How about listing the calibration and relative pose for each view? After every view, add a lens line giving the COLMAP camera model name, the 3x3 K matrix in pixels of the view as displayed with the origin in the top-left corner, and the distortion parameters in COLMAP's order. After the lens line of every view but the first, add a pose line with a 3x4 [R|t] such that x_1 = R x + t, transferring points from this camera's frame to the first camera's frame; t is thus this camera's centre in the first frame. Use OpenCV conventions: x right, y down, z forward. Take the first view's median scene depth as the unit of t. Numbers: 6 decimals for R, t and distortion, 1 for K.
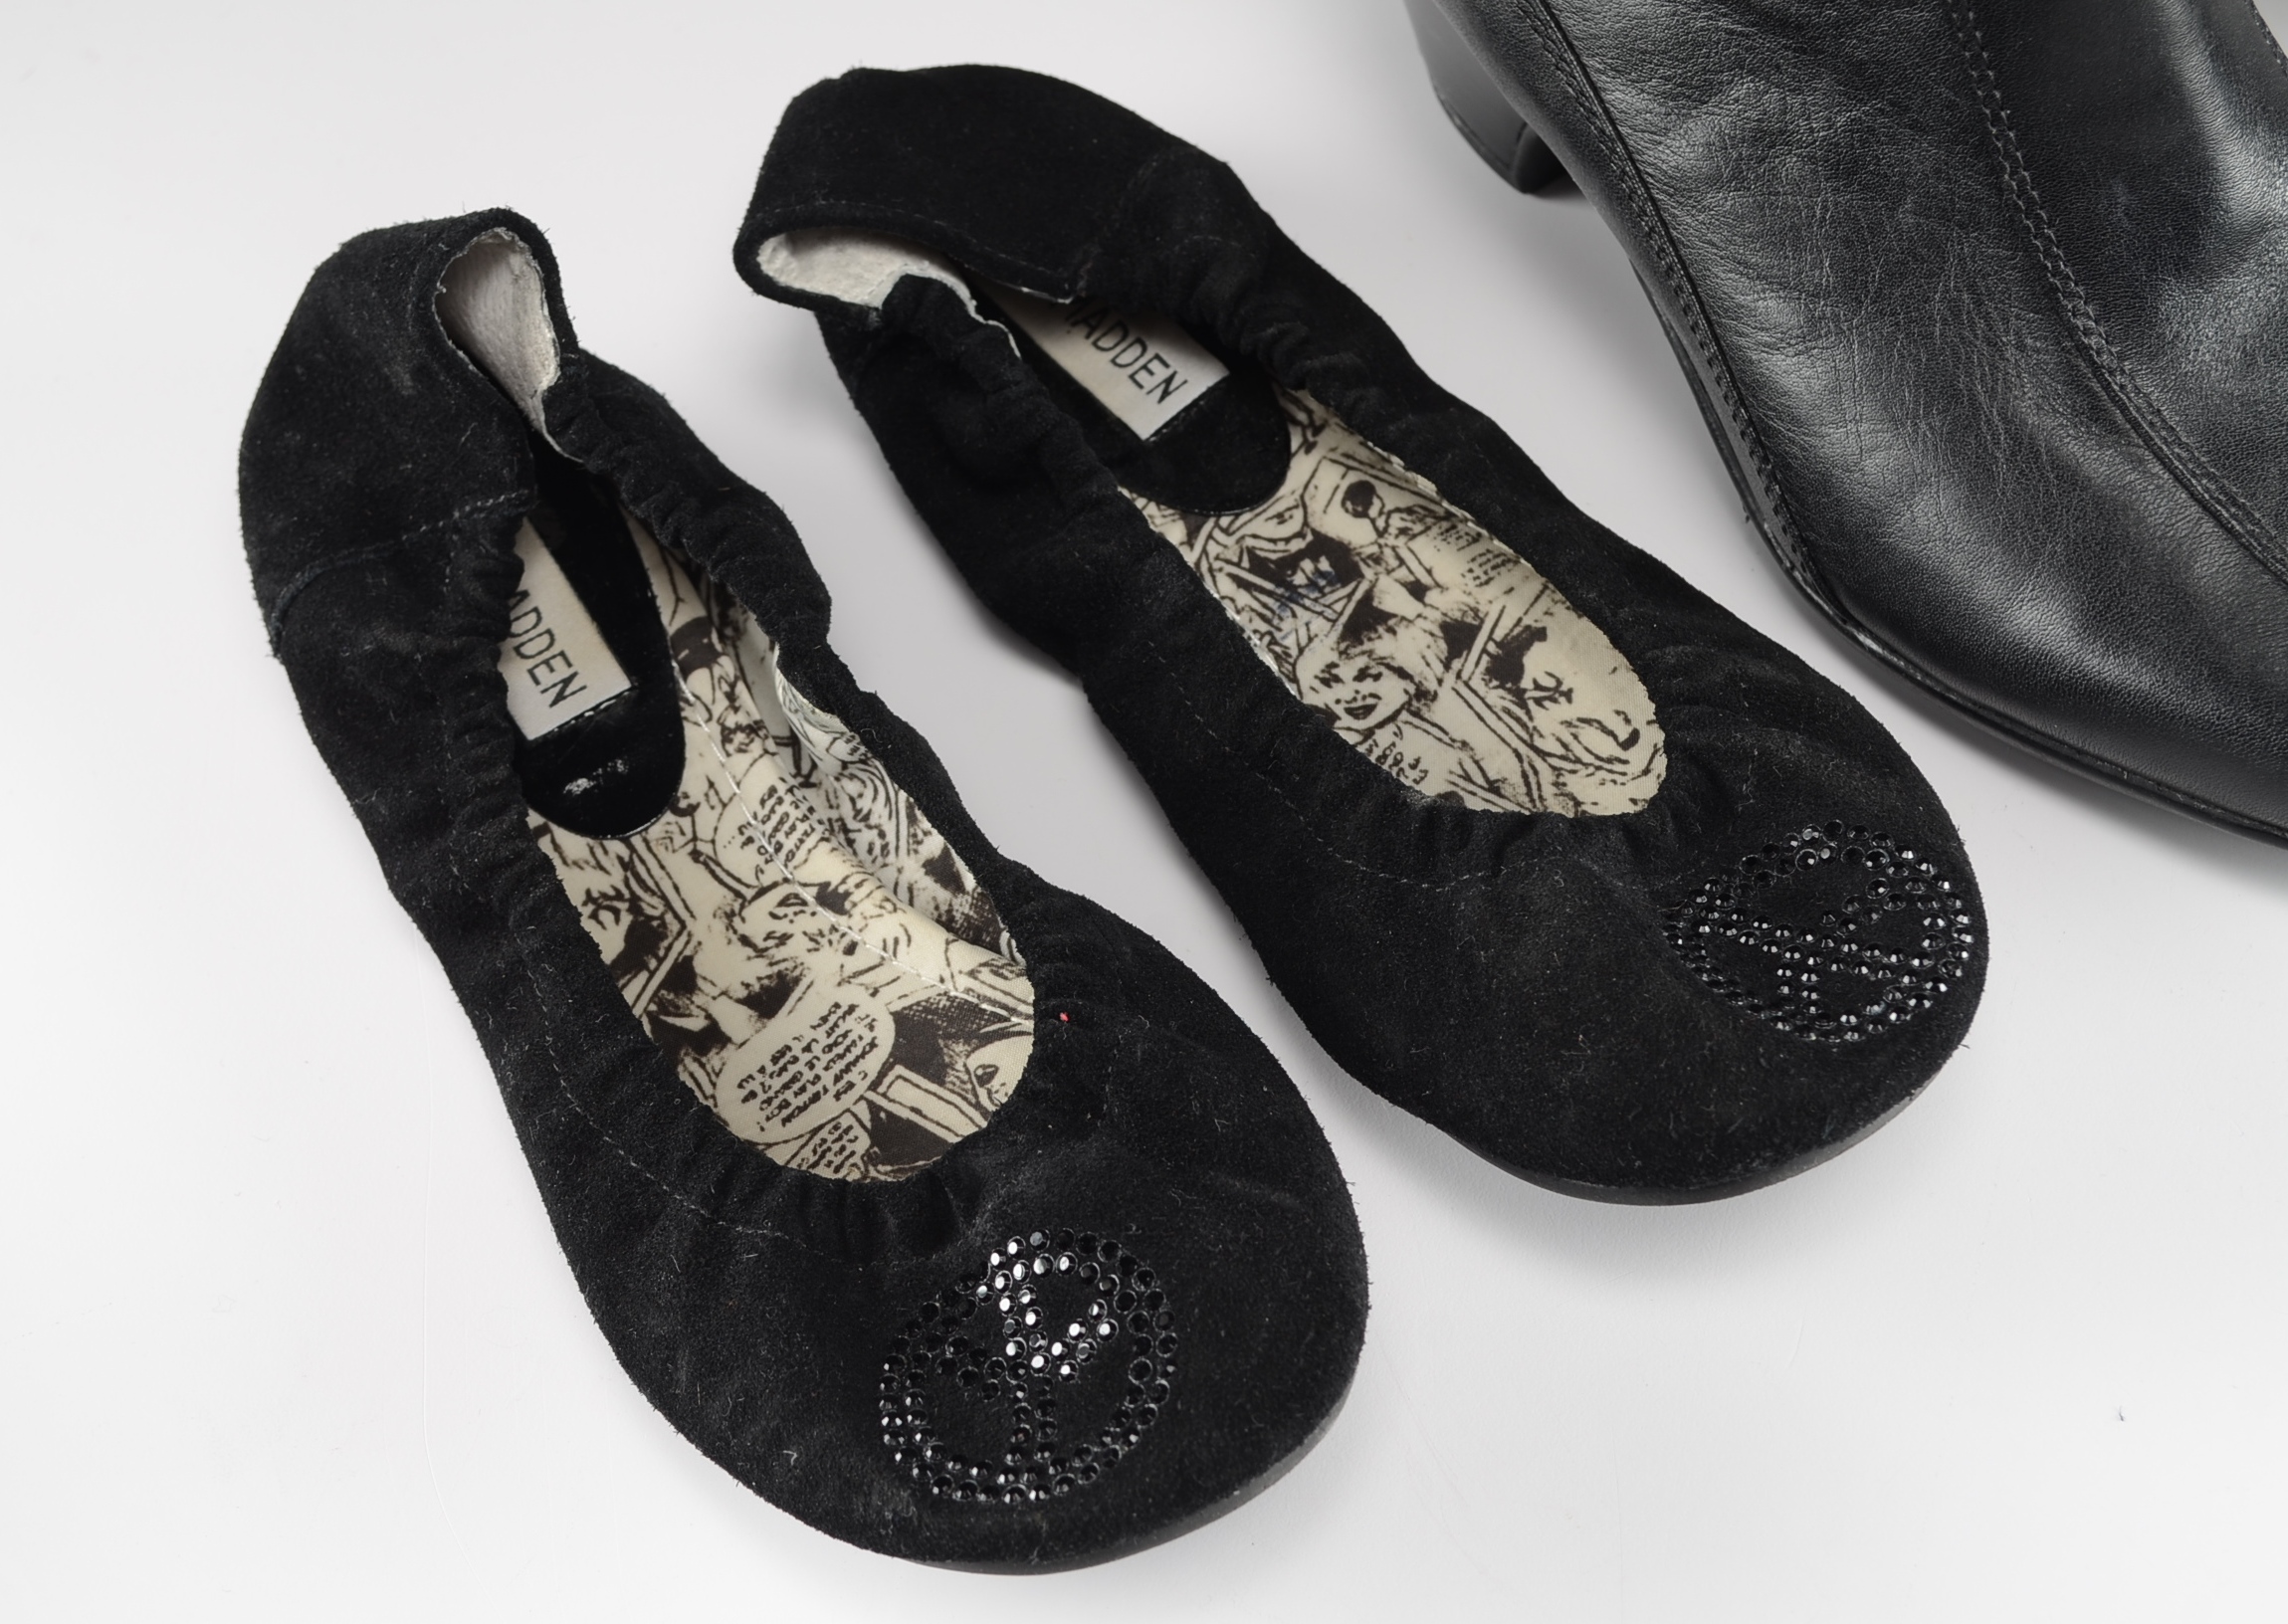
lens RADIAL K [[3972.8, 0, 1144.0], [0, 3972.8, 812.0], [0, 0, 1]] dist [-0.001274, -0.054678]
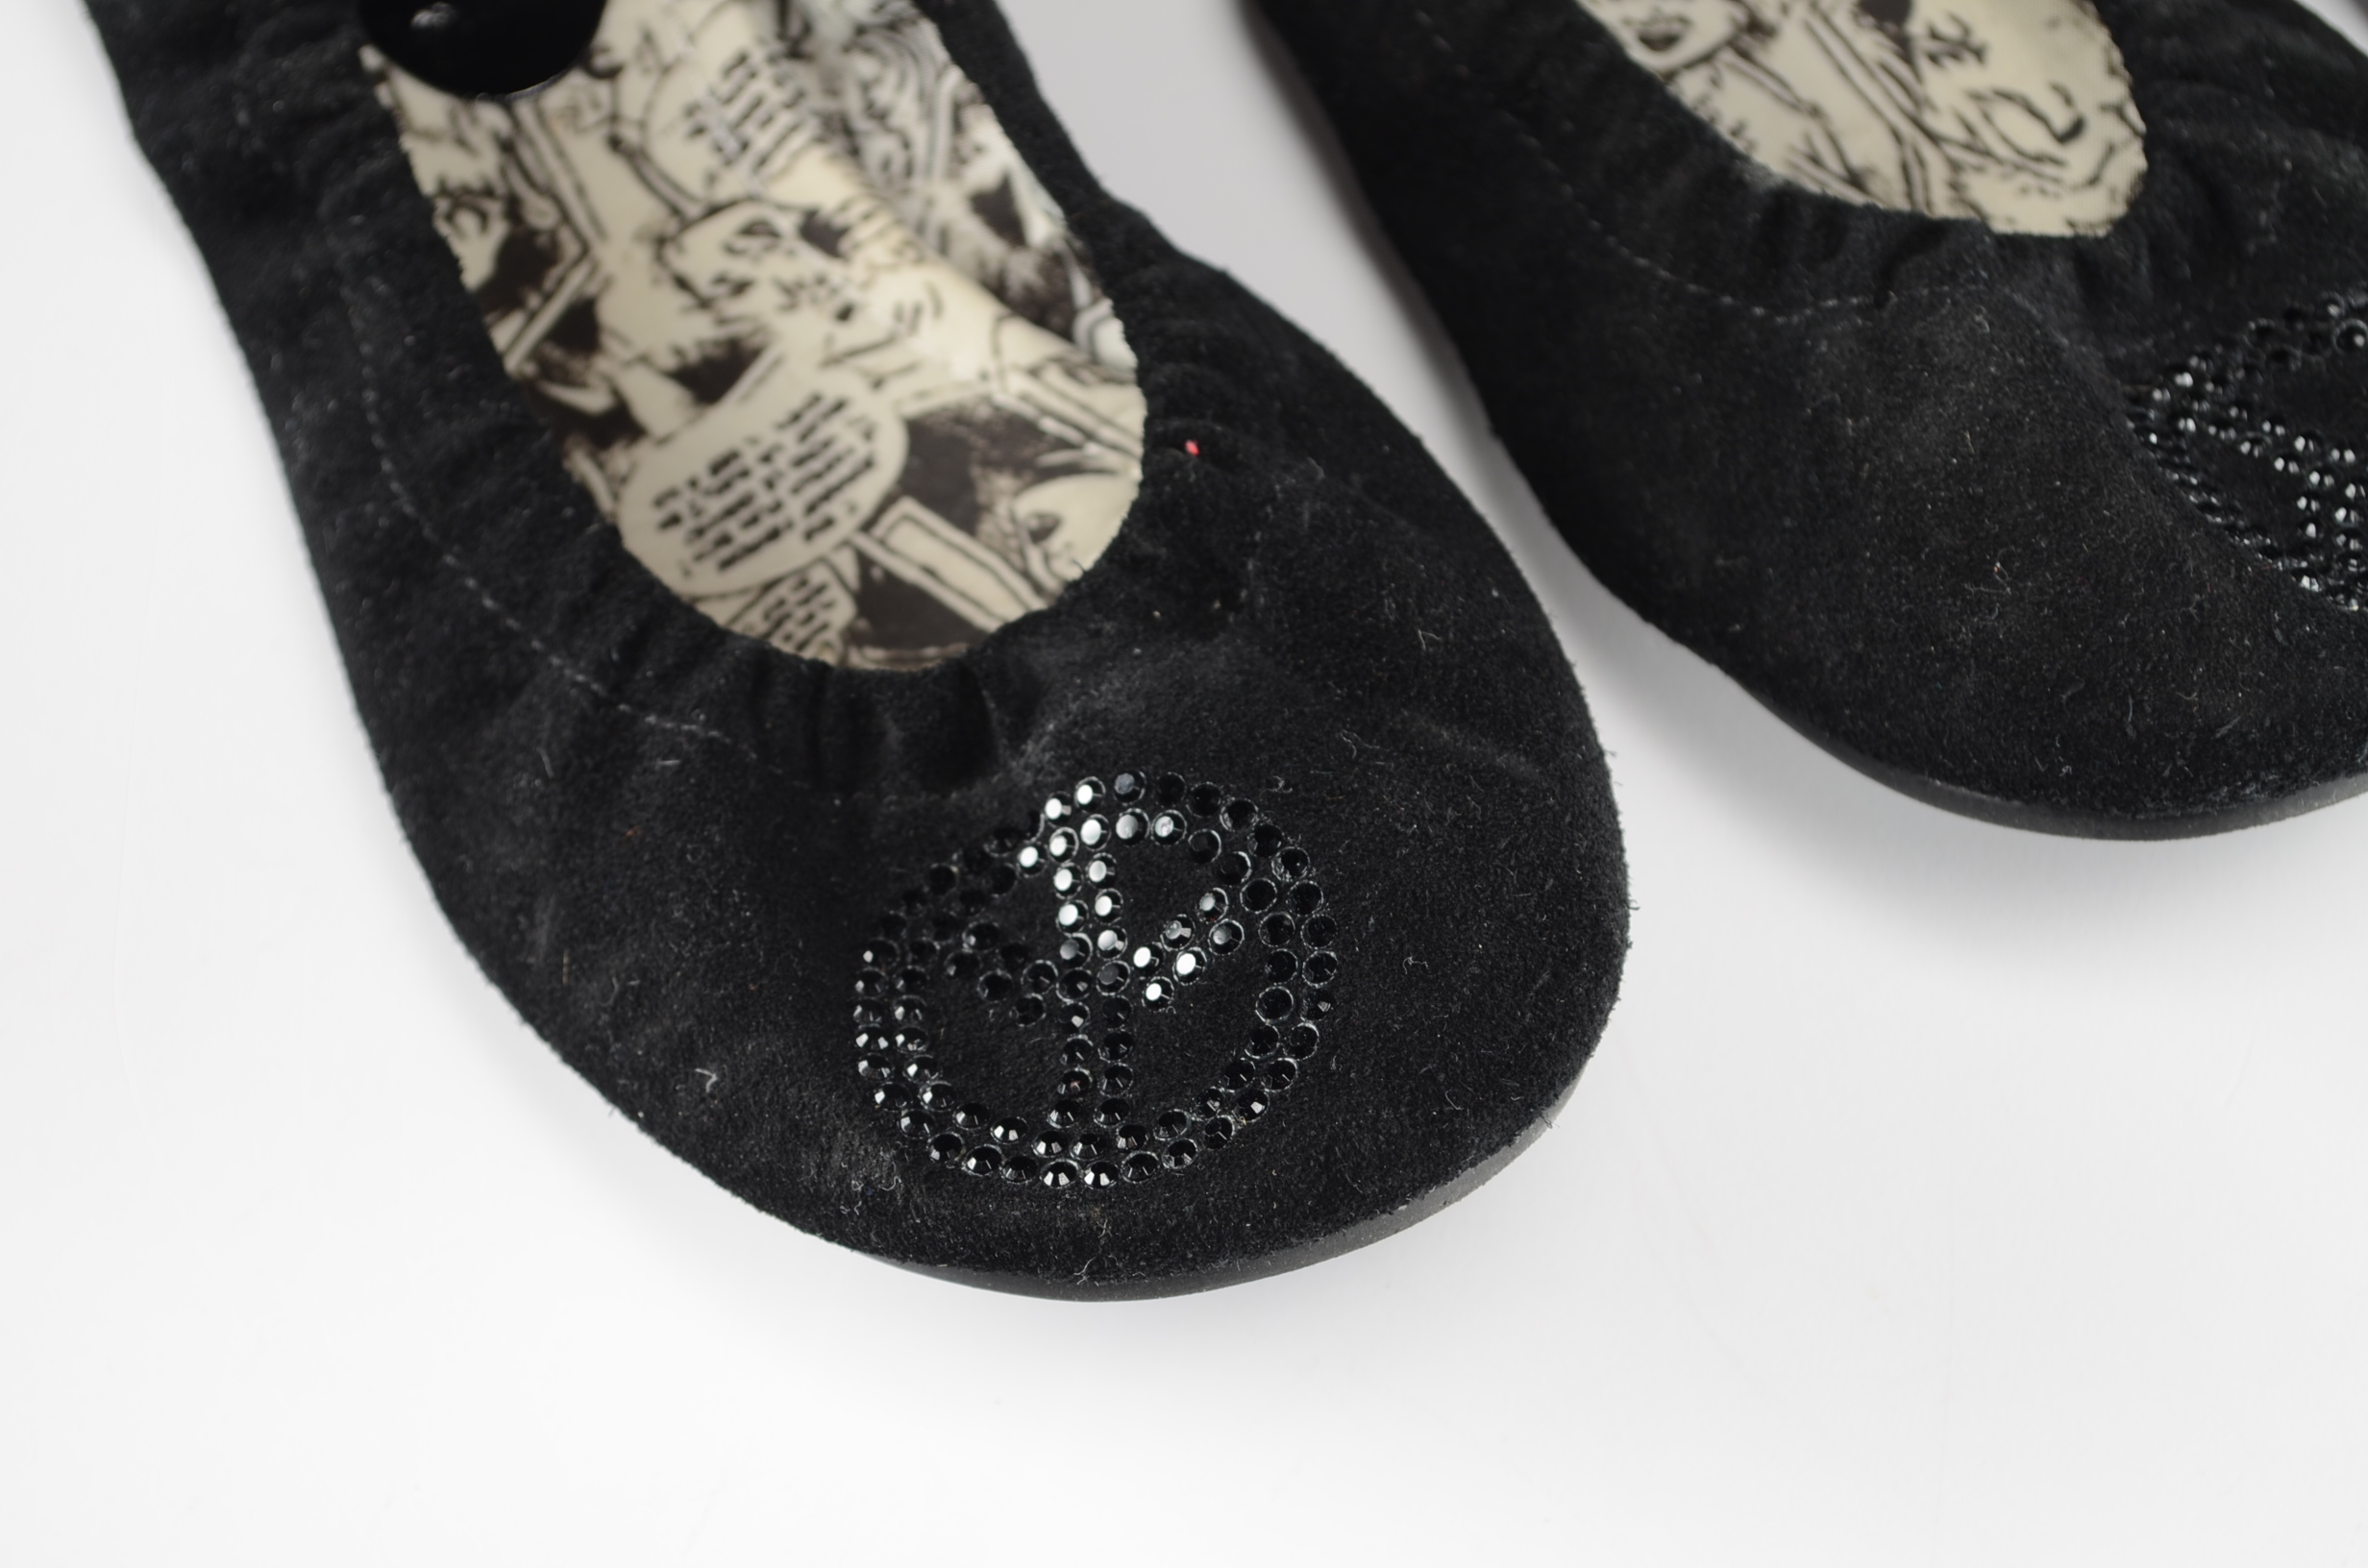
lens RADIAL K [[5081.4, 0, 1184.0], [0, 5081.4, 784.0], [0, 0, 1]] dist [0.020684, -0.033215]
pose [[0.991972, 0.108928, 0.064240, -0.068484], [-0.114288, 0.989659, 0.086681, 0.034532], [-0.054134, -0.093327, 0.994163, 0.181207]]
